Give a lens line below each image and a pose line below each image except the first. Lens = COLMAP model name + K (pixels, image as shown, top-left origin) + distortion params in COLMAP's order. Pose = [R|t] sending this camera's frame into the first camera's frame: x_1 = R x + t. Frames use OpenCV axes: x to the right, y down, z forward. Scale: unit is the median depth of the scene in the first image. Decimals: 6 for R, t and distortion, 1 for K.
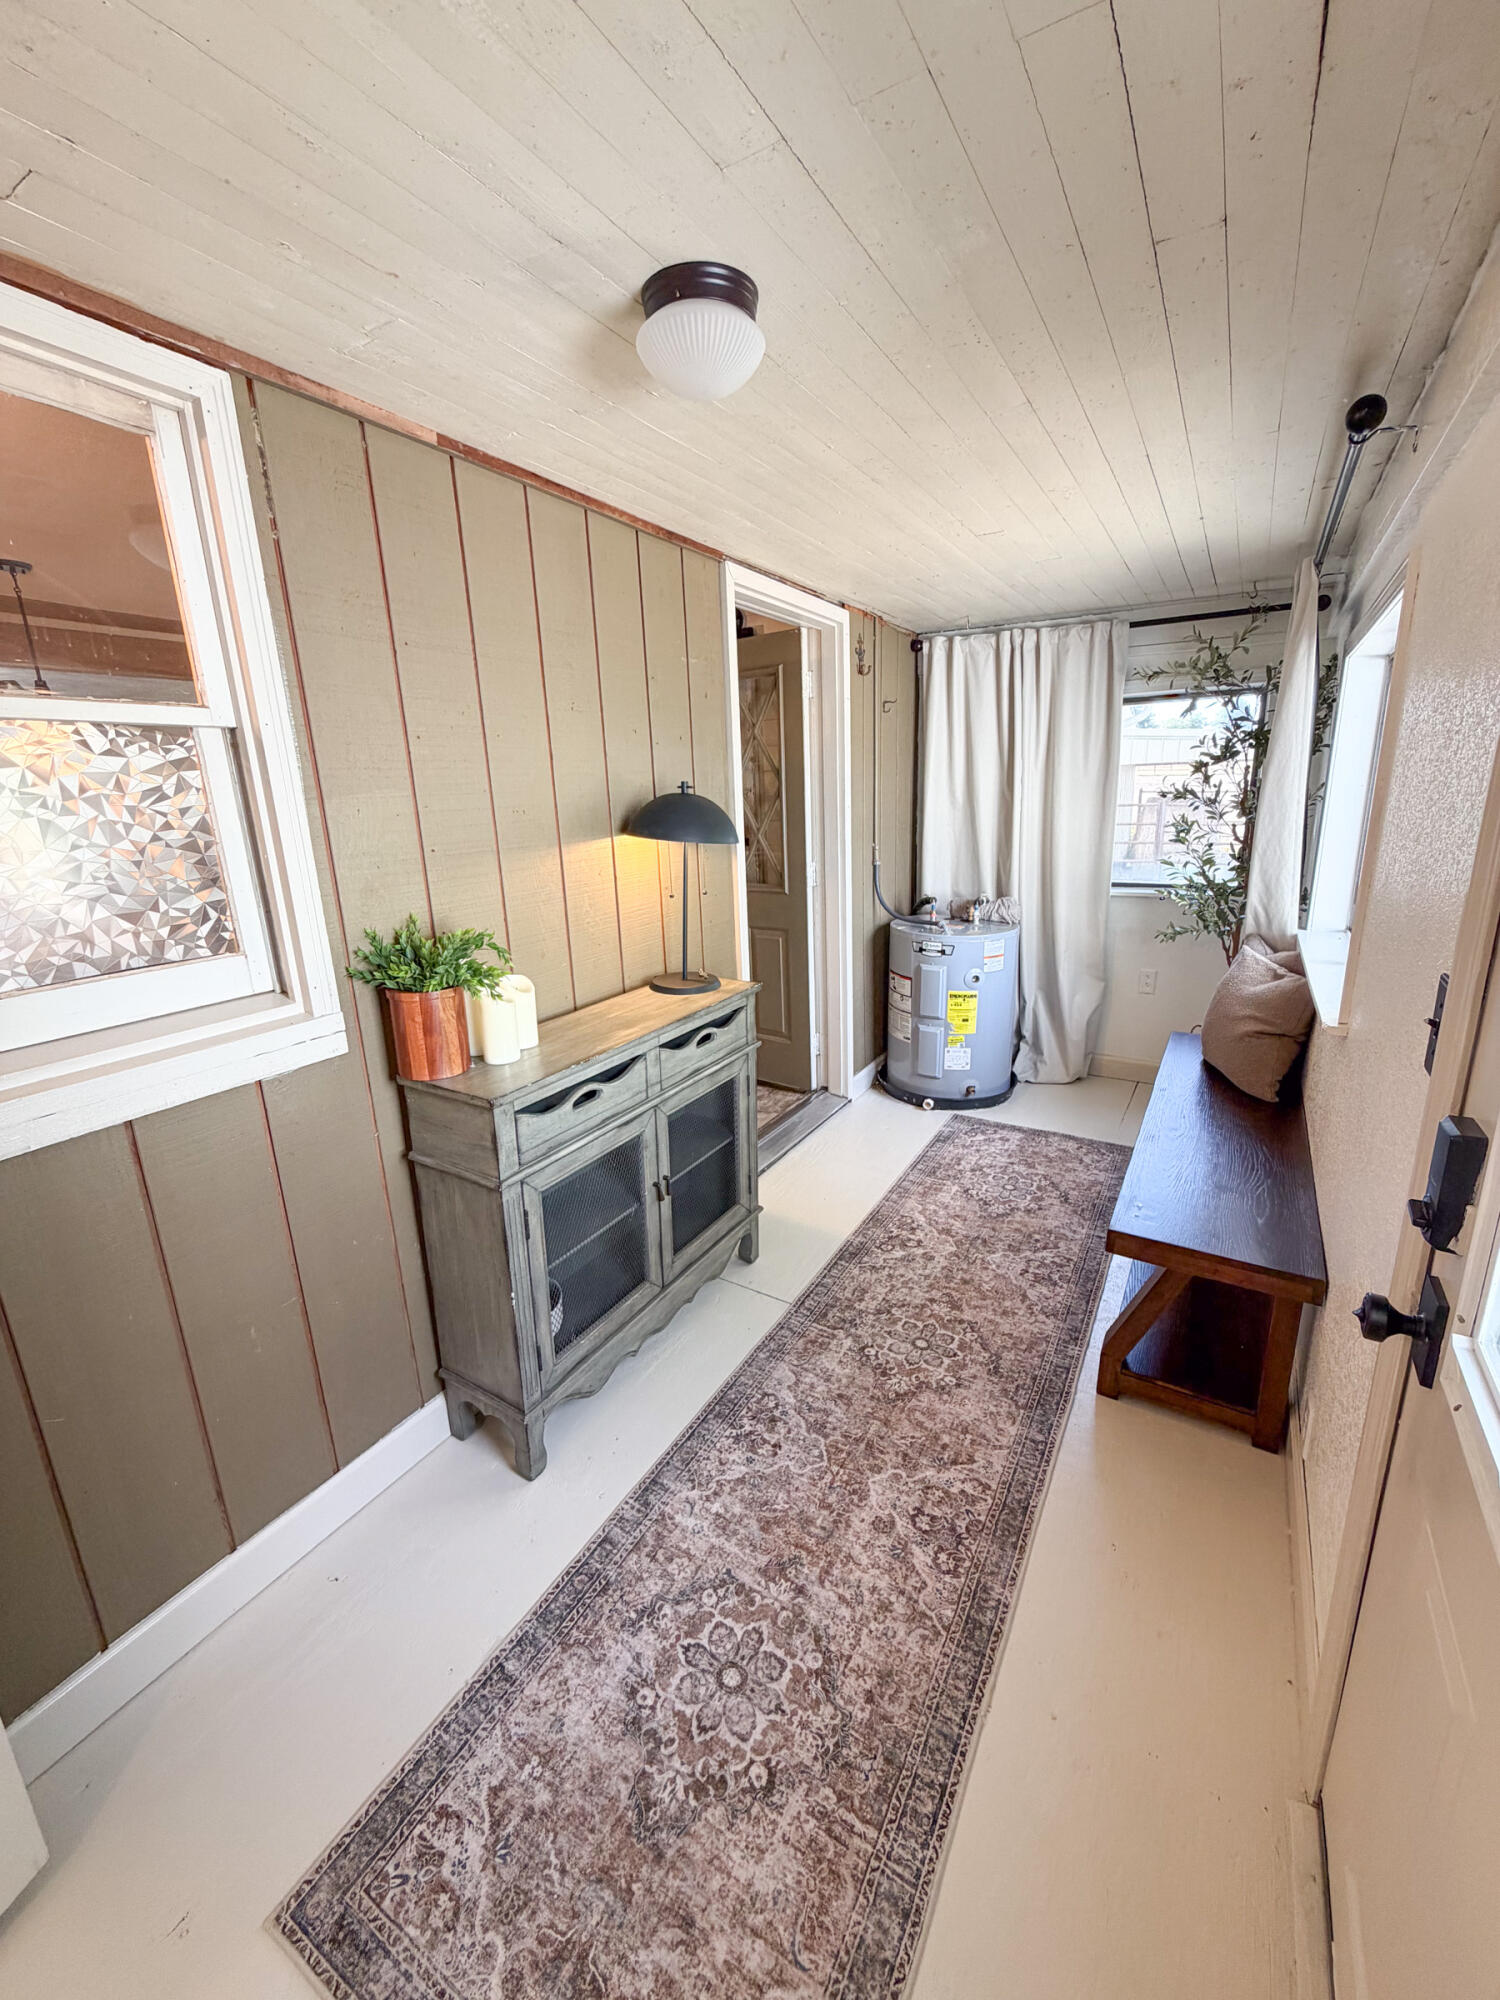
lens RADIAL K [[796.0, 0, 759.5], [0, 796.0, 991.5], [0, 0, 1]] dist [-0.001368, 0.000919]
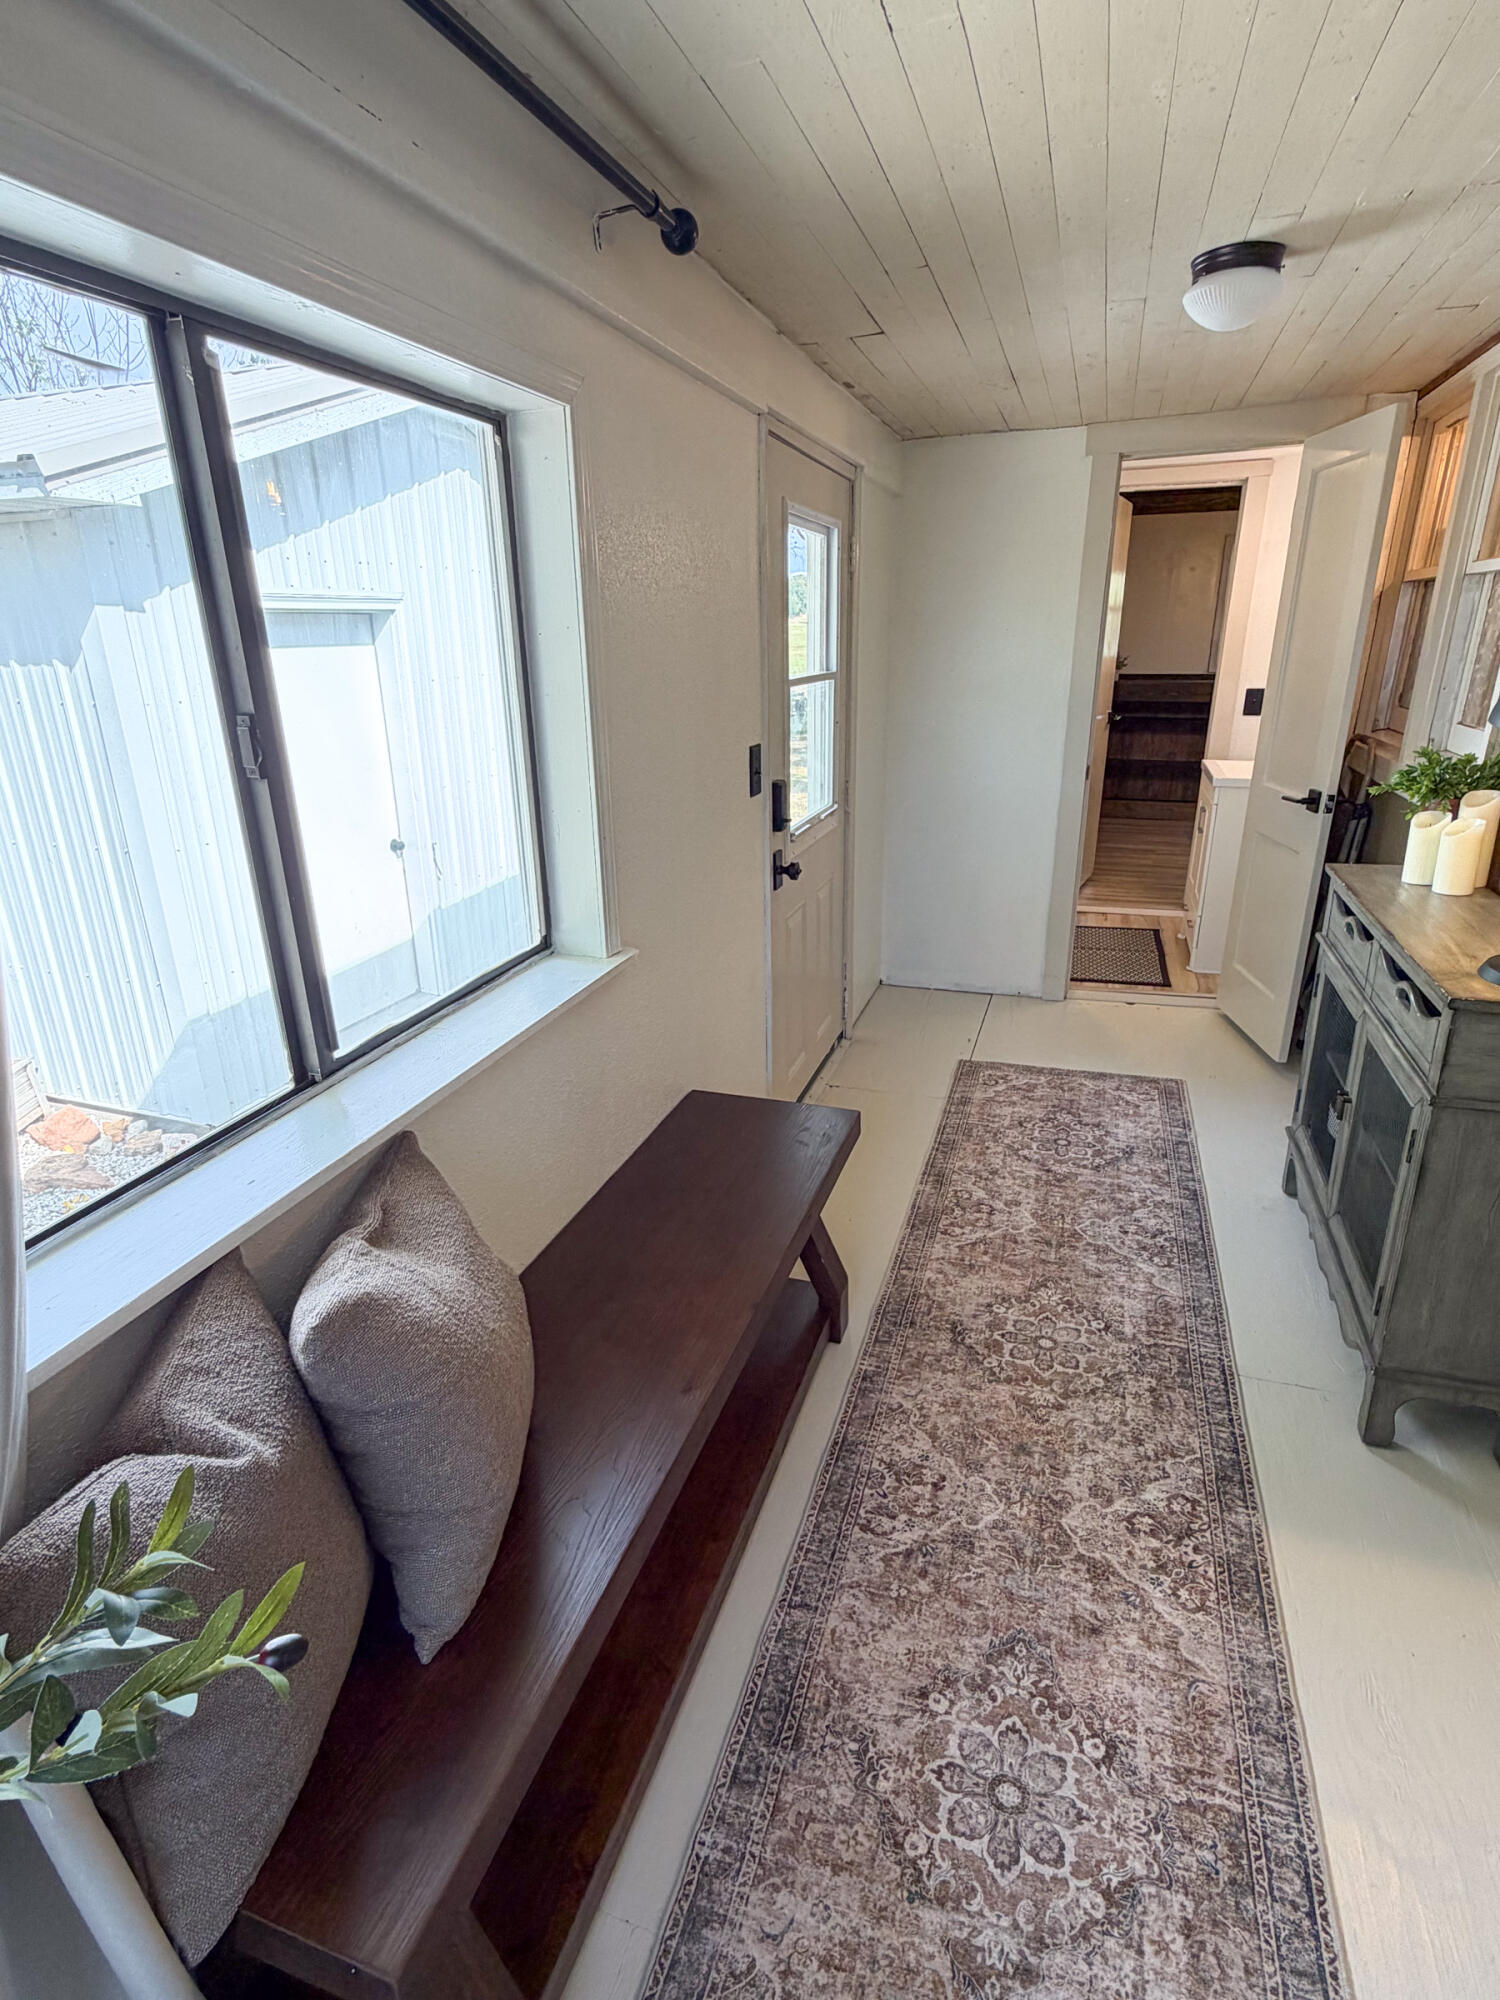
lens RADIAL K [[989.4, 0, 750.3], [0, 989.4, 996.8], [0, 0, 1]] dist [0.000086, 0.000022]
pose [[-0.976918, 0.116343, -0.179152, 0.603711], [-0.007083, 0.820566, 0.571508, -0.402978], [0.213497, 0.559586, -0.800801, 1.461668]]
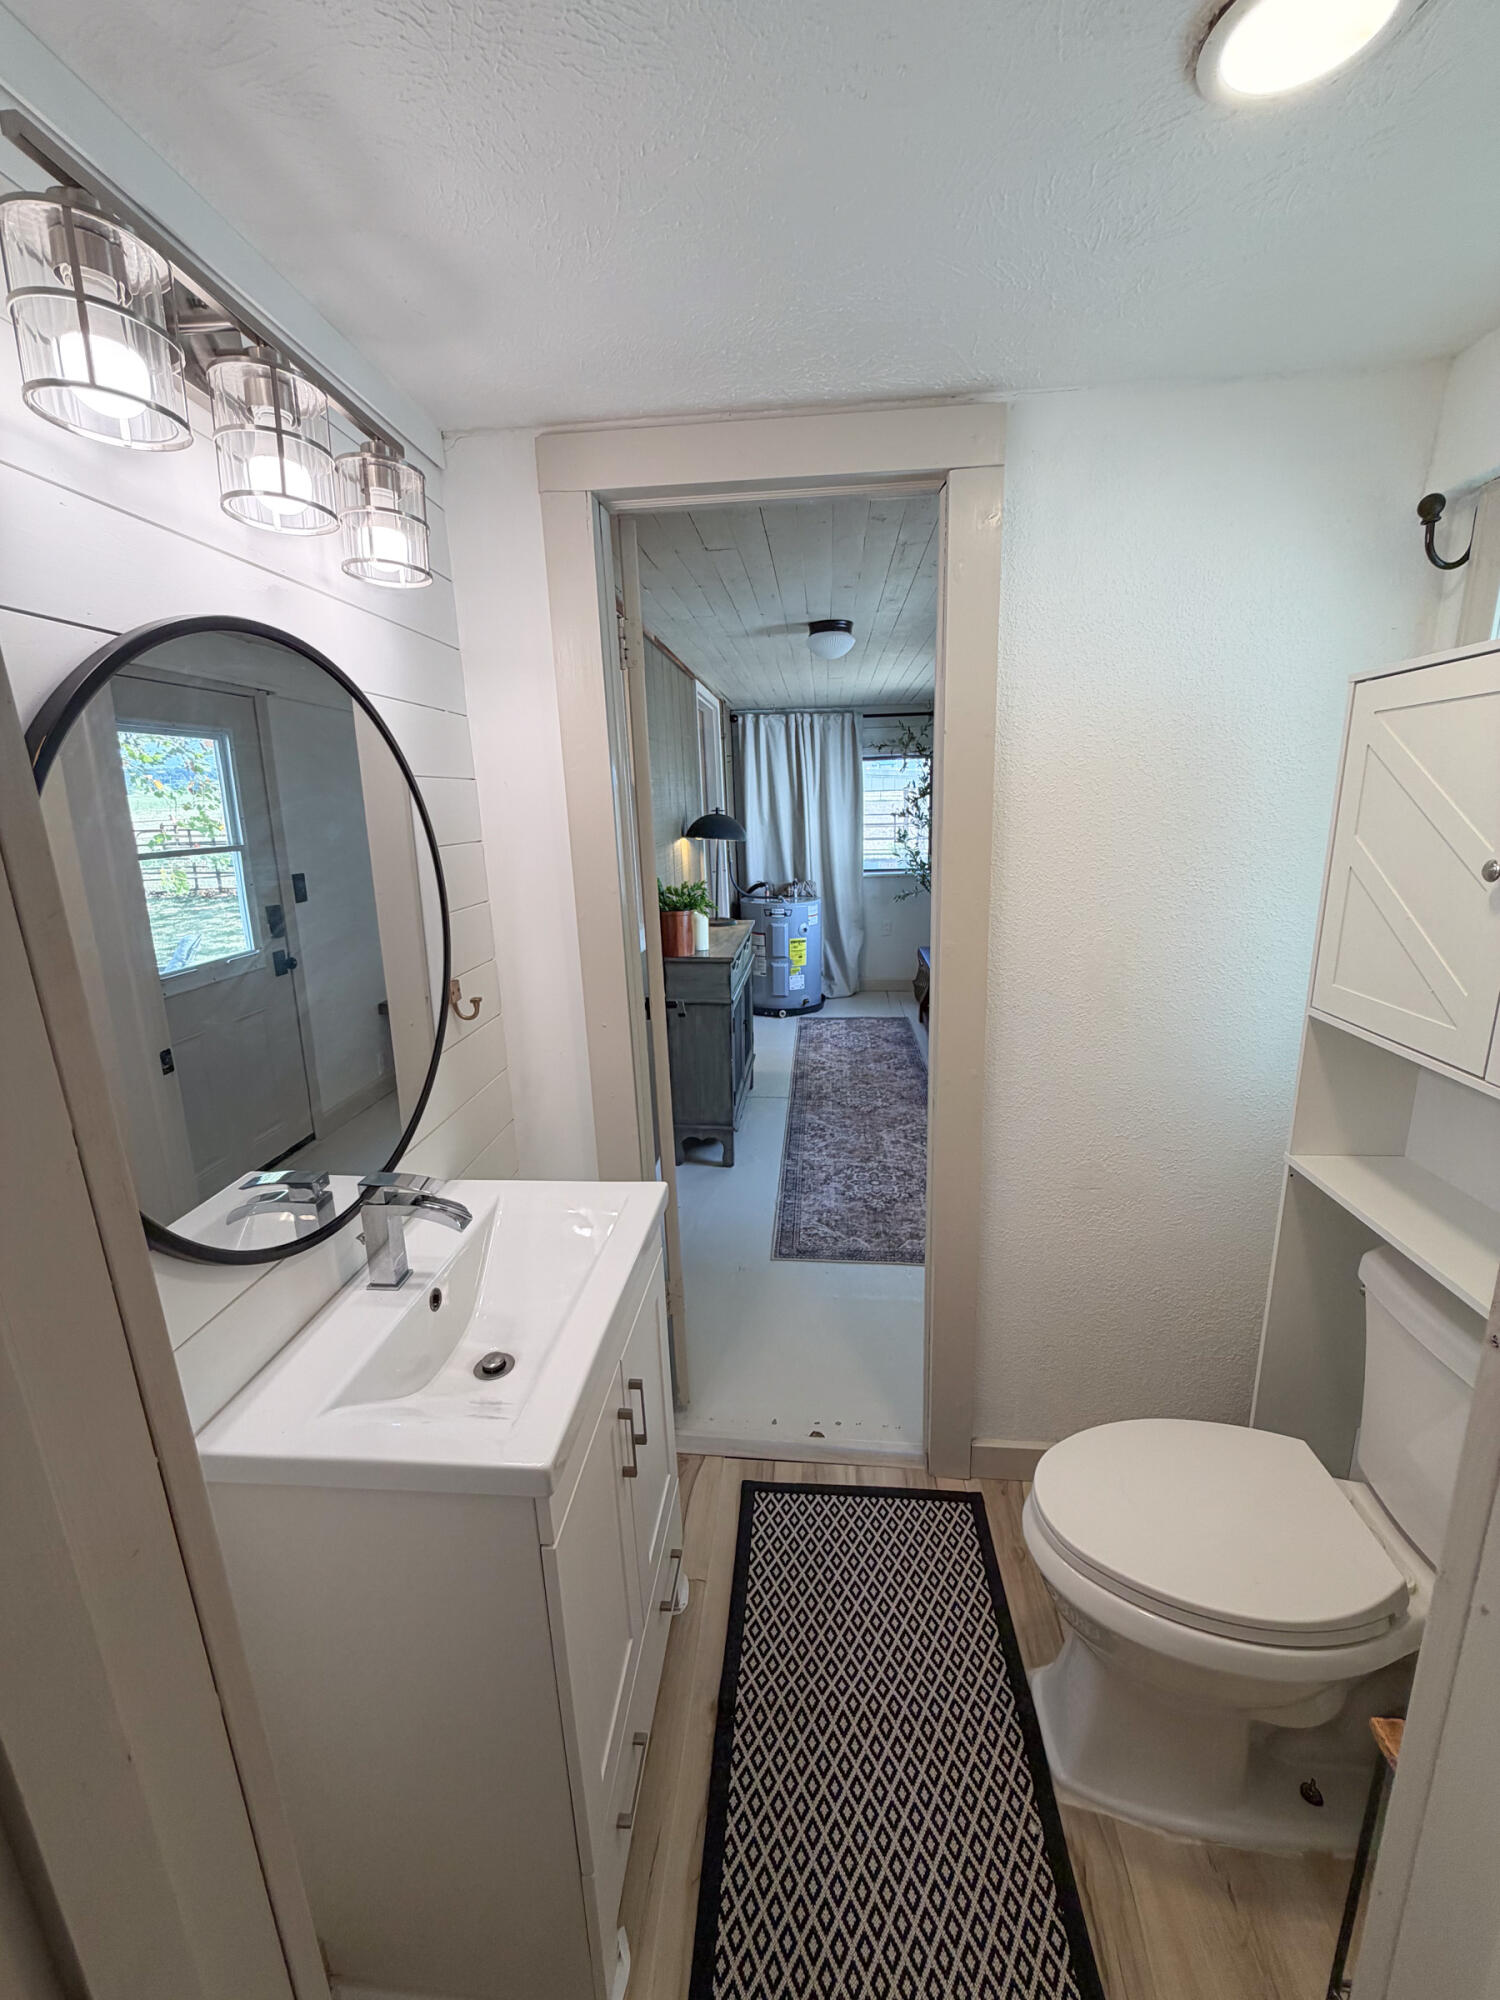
lens RADIAL K [[795.0, 0, 753.1], [0, 795.0, 991.4], [0, 0, 1]] dist [0.001678, 0.000005]
pose [[0.901328, -0.100010, 0.421433, -0.776115], [0.113376, 0.993529, -0.006706, 0.161998], [-0.418035, 0.053824, 0.906835, -0.609810]]
